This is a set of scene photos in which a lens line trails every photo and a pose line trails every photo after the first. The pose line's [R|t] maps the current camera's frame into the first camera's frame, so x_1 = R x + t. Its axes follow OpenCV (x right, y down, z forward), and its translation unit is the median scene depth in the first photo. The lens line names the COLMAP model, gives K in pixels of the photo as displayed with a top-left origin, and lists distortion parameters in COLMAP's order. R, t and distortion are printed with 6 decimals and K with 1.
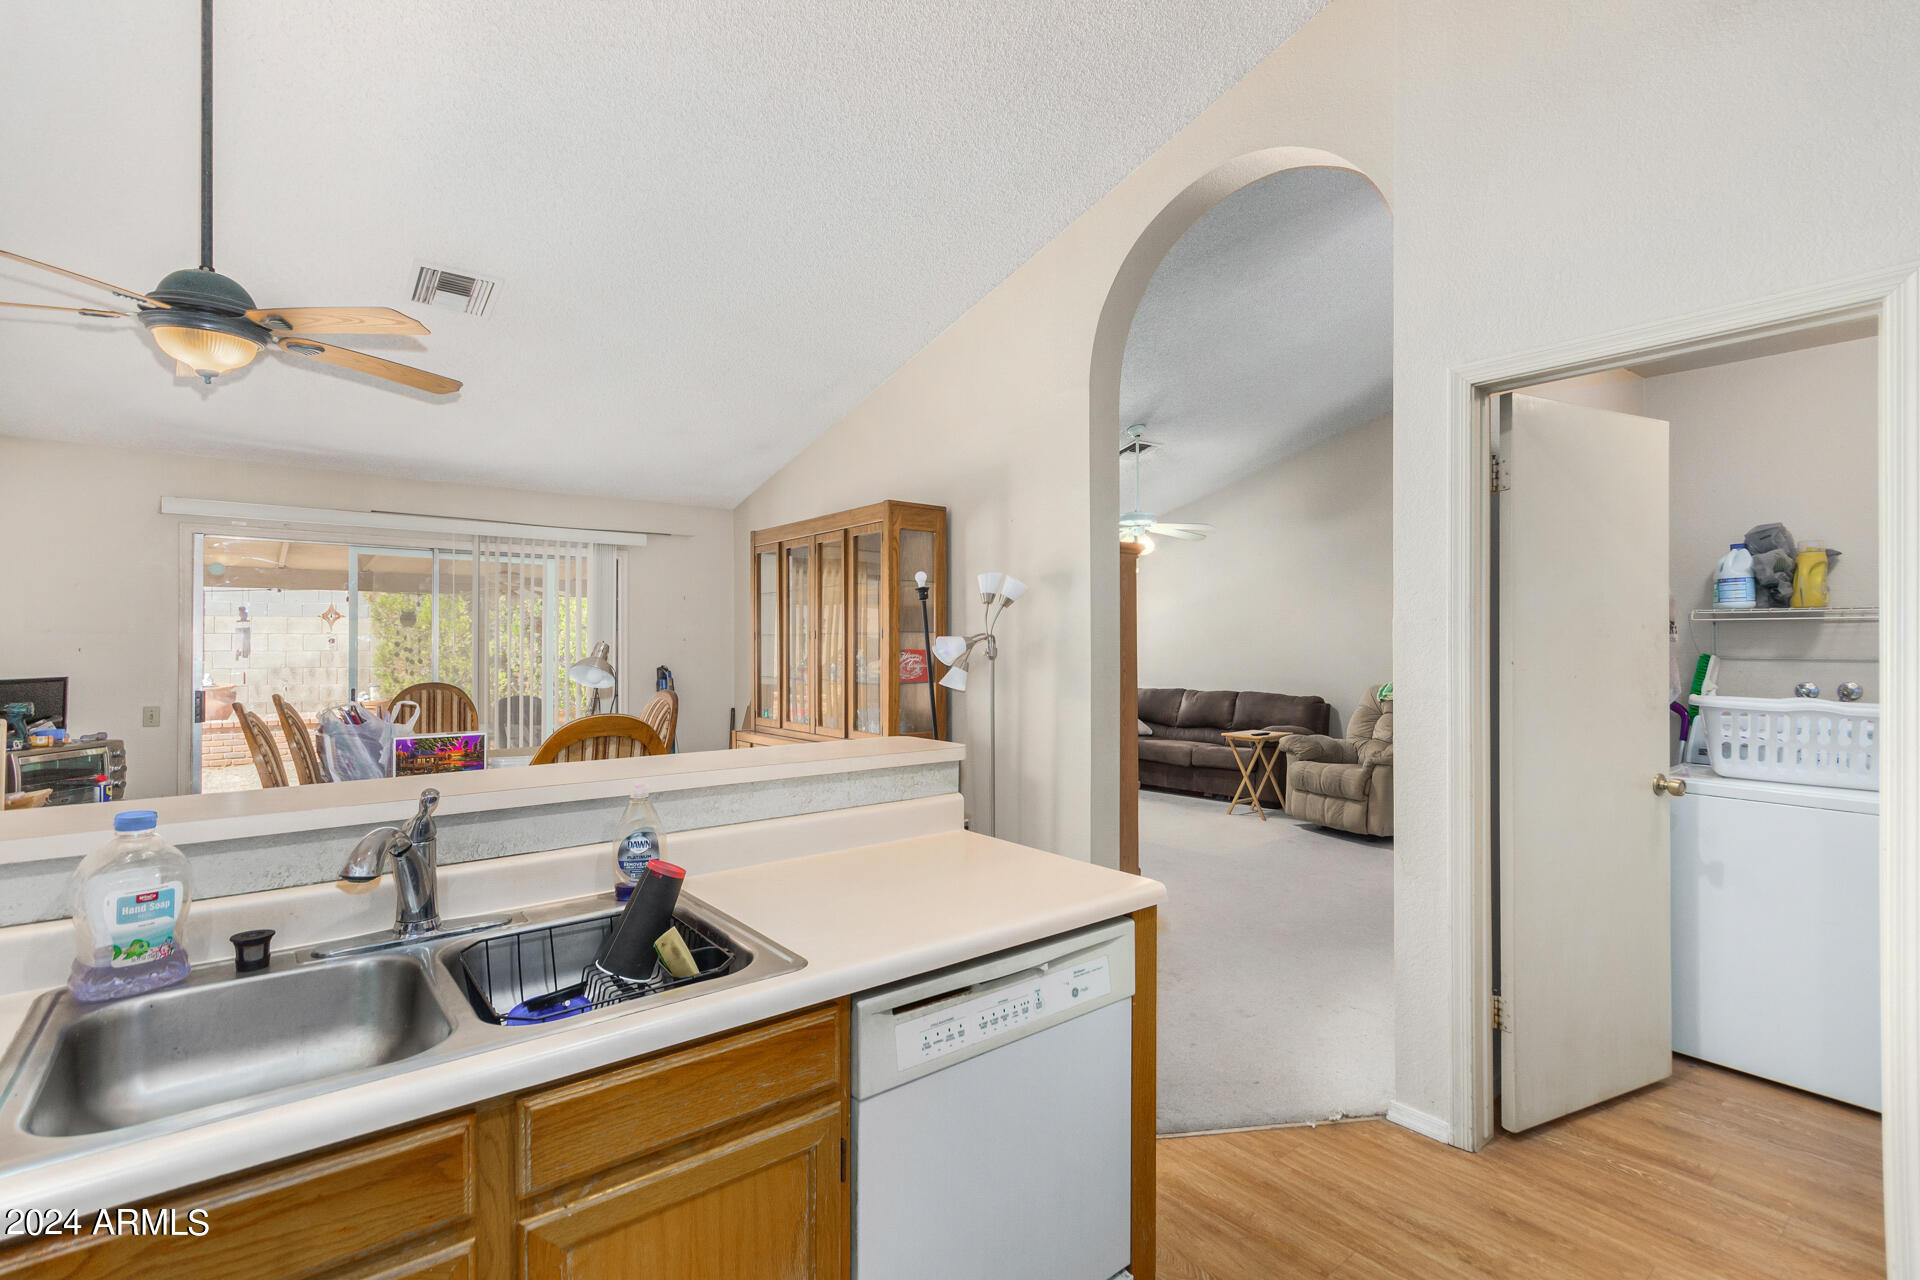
lens RADIAL K [[894.4, 0, 960.5], [0, 894.4, 641.4], [0, 0, 1]] dist [-0.000872, -0.000107]
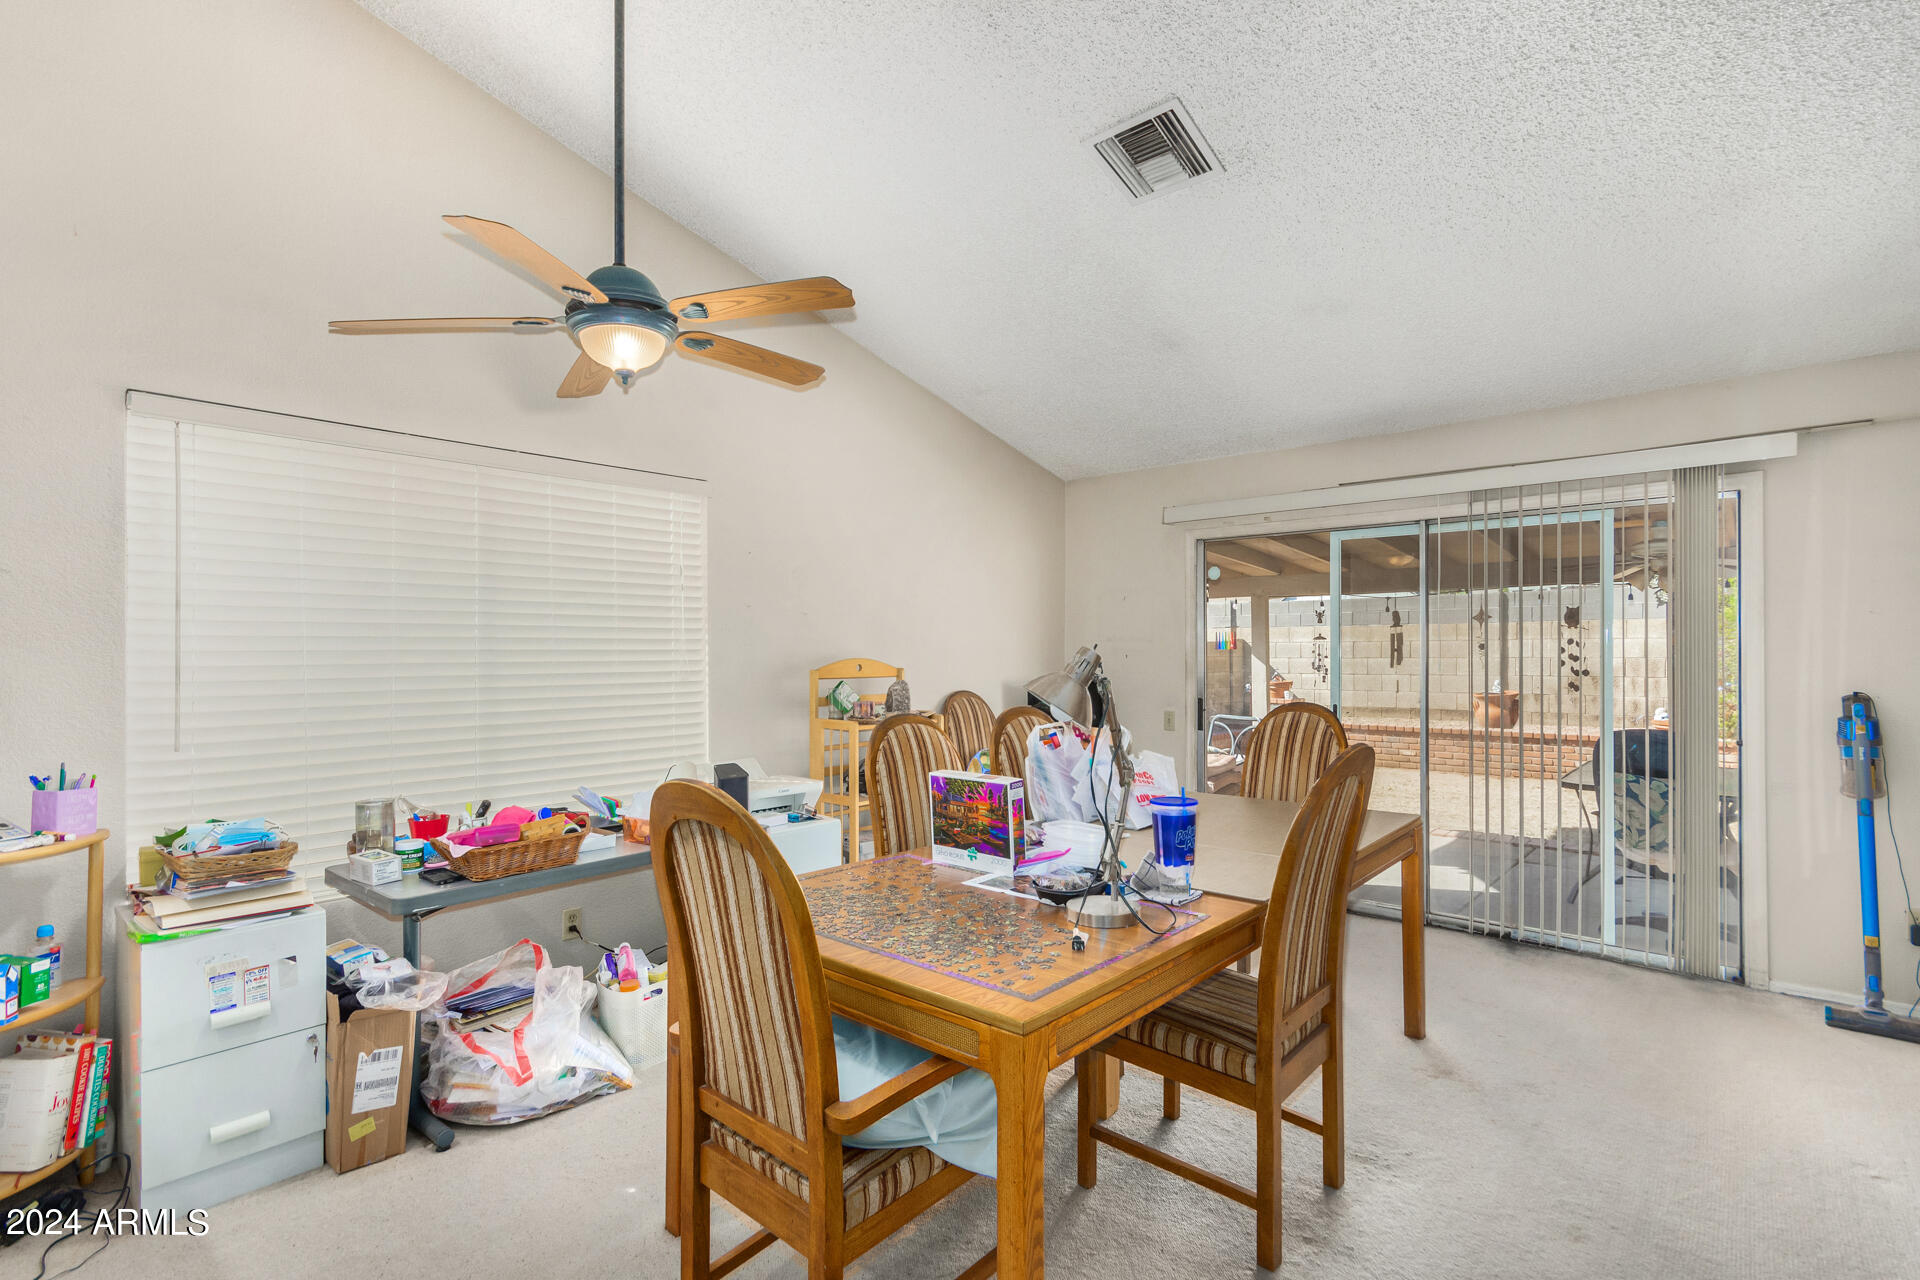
lens RADIAL K [[894.4, 0, 960.8], [0, 894.4, 649.4], [0, 0, 1]] dist [-0.000872, -0.000107]
pose [[0.172011, -0.004352, -0.985085, 0.063167], [0.005699, 0.999978, -0.003423, 0.002689], [0.985079, -0.005025, 0.172032, 0.445338]]
